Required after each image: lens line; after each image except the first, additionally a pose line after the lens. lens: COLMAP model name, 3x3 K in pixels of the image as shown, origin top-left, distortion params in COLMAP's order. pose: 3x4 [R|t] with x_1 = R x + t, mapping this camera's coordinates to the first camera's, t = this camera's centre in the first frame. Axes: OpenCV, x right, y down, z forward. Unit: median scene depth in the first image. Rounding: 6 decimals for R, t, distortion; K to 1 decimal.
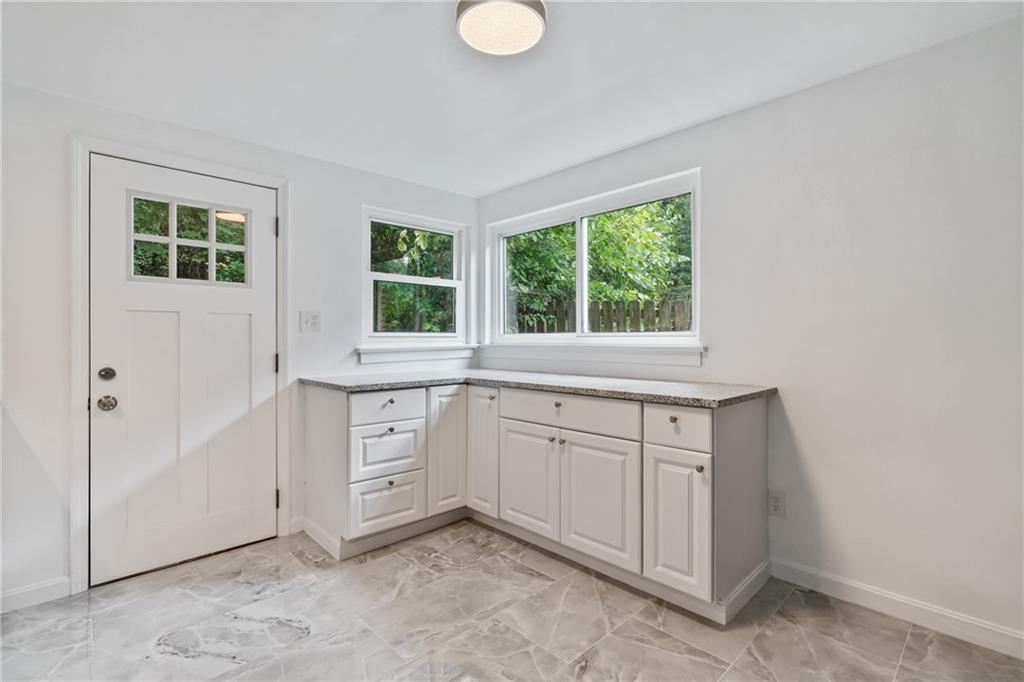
lens RADIAL K [[475.4, 0, 513.5], [0, 475.4, 335.8], [0, 0, 1]] dist [0.001515, 0.000582]
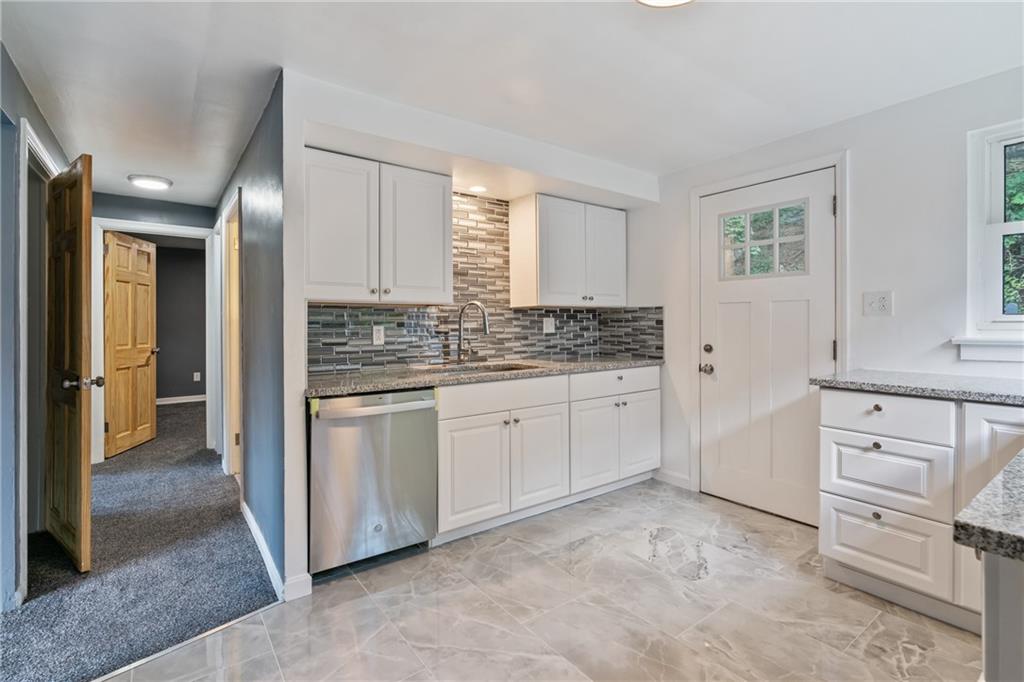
lens RADIAL K [[475.4, 0, 513.5], [0, 475.4, 335.8], [0, 0, 1]] dist [0.001515, 0.000582]
pose [[-0.114655, 0.026521, -0.993051, 0.568365], [0.003120, 0.999648, 0.026337, 0.002236], [0.993400, -0.000079, -0.114698, 0.531271]]
